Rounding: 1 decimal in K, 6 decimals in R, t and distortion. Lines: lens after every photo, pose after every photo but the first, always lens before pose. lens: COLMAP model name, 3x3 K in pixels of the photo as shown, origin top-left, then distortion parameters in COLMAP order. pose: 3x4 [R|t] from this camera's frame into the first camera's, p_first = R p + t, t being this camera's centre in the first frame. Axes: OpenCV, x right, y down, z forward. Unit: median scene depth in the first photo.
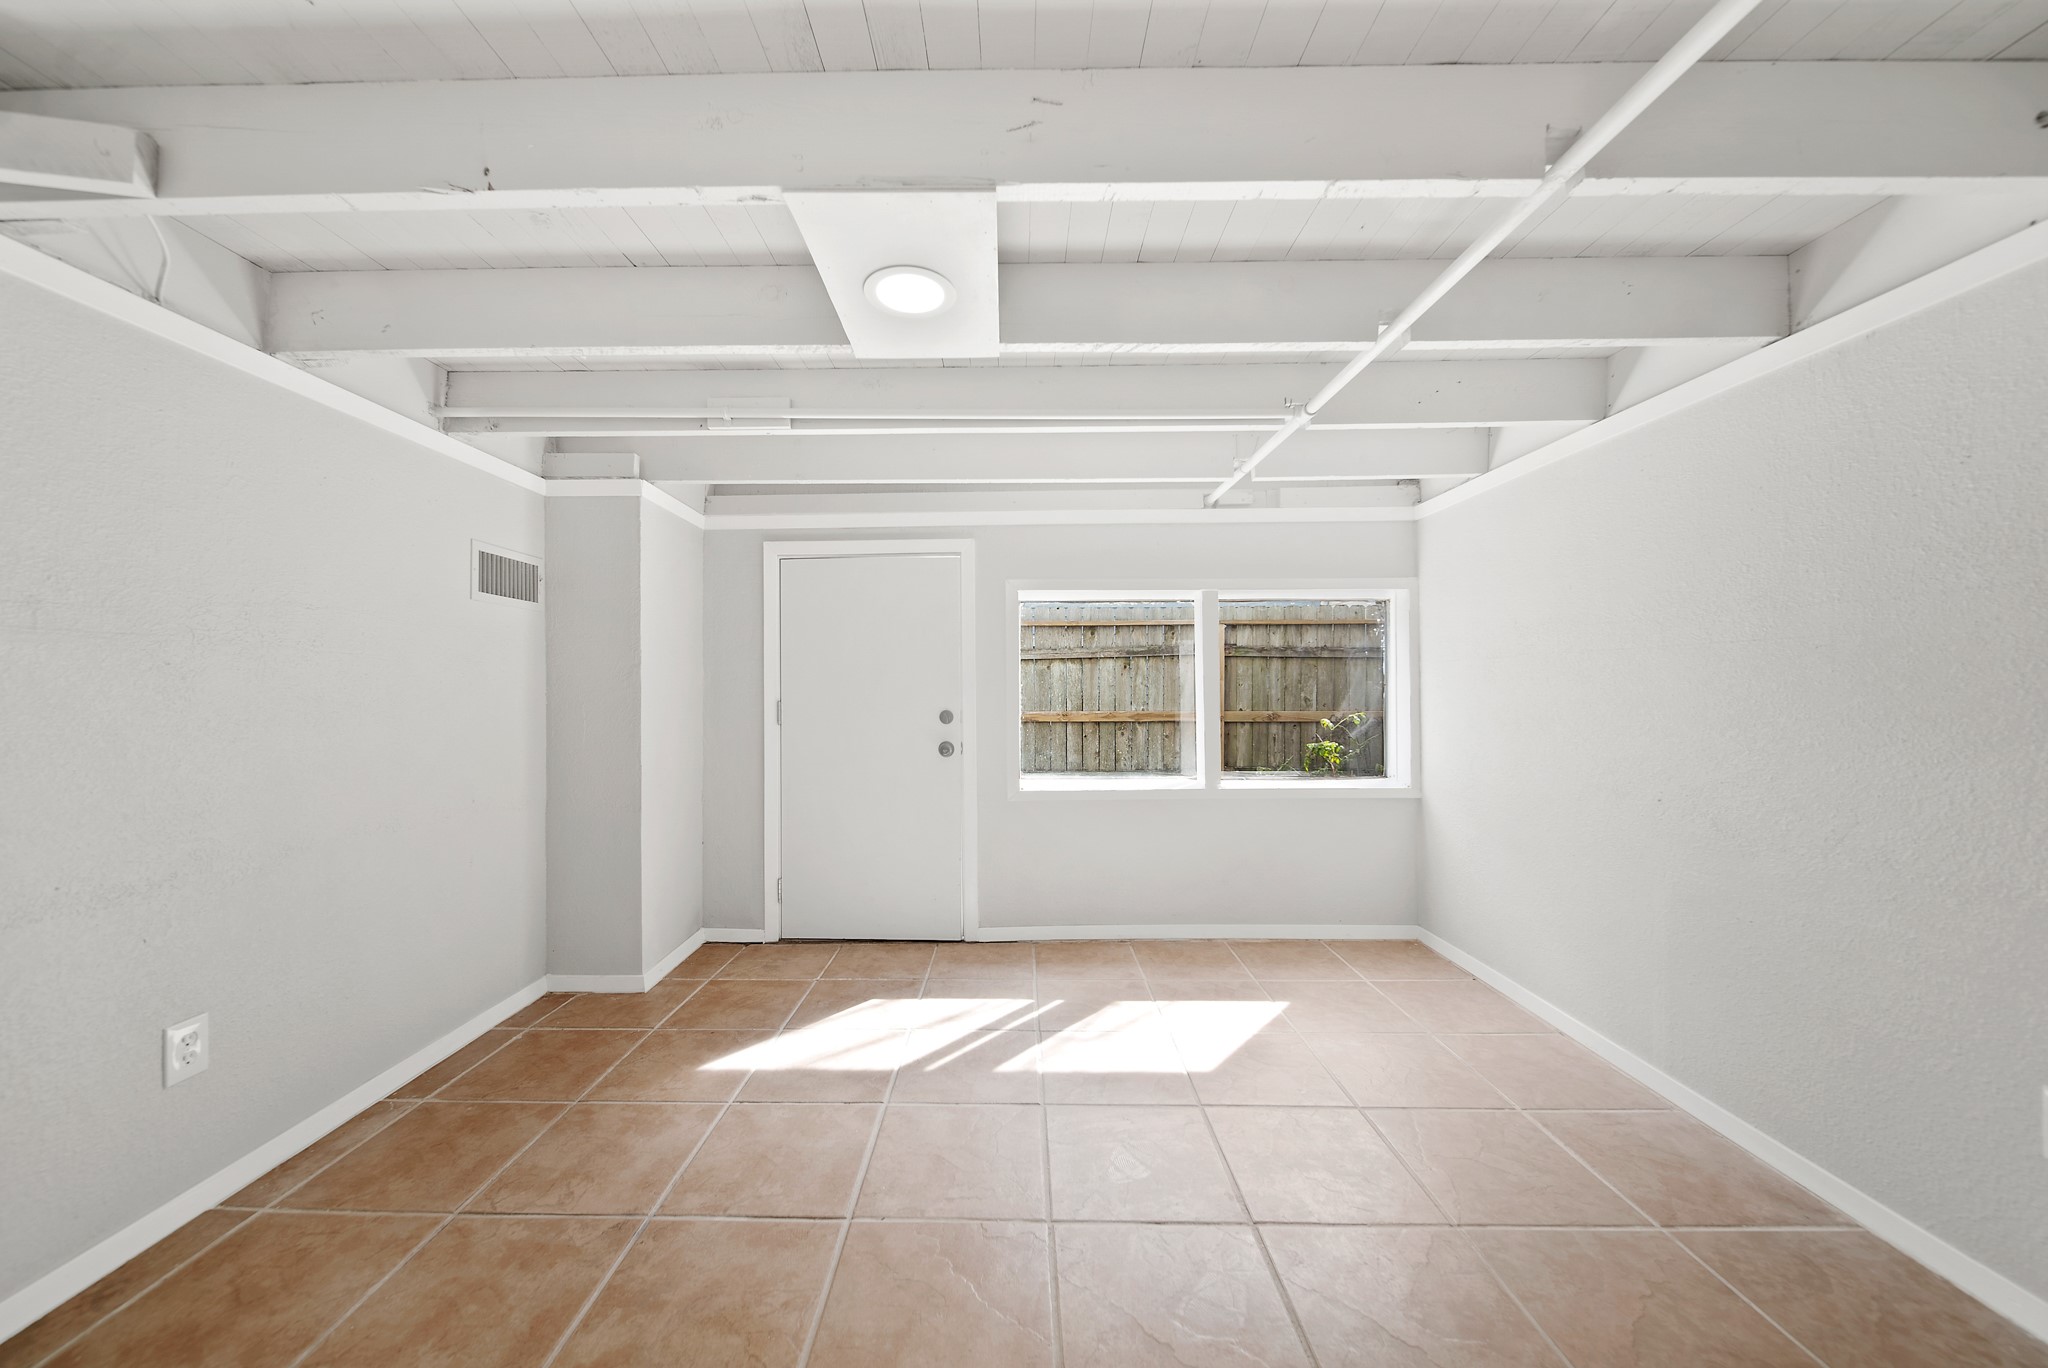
lens RADIAL K [[710.2, 0, 1015.1], [0, 710.2, 693.4], [0, 0, 1]] dist [0.000080, 0.000073]
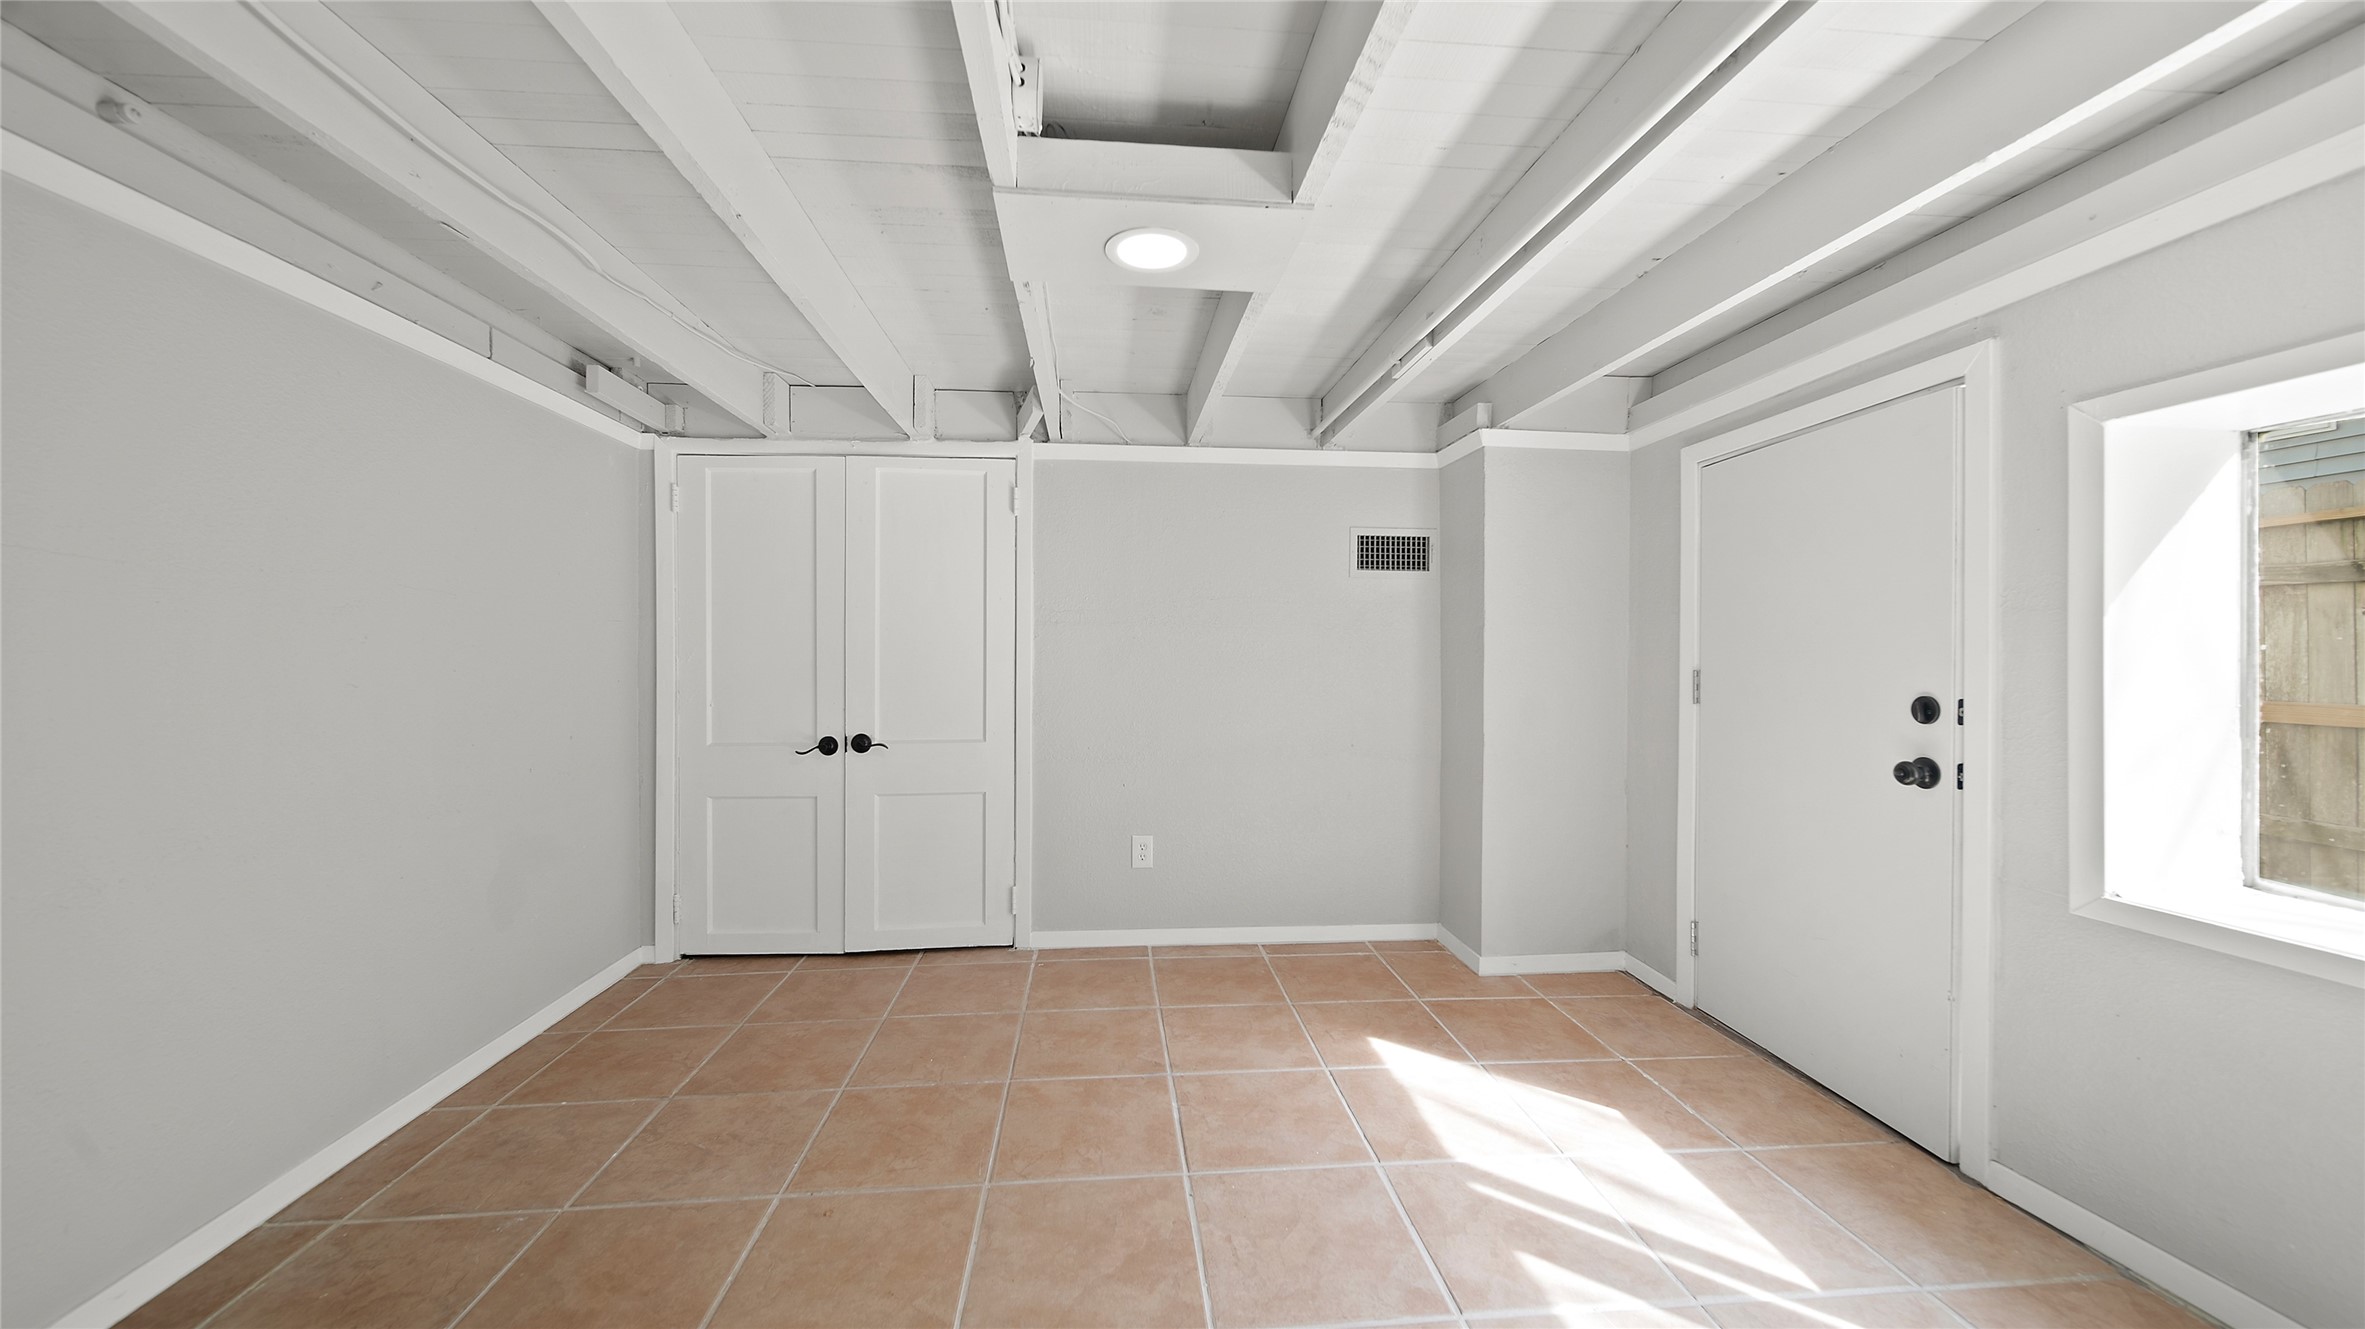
lens RADIAL K [[848.0, 0, 1182.5], [0, 848.0, 664.5], [0, 0, 1]] dist [-0.000045, -0.000051]
pose [[0.103291, 0.017835, -0.994491, 0.607440], [-0.008836, 0.999816, 0.017012, -0.006518], [0.994612, 0.007031, 0.103429, 0.545692]]
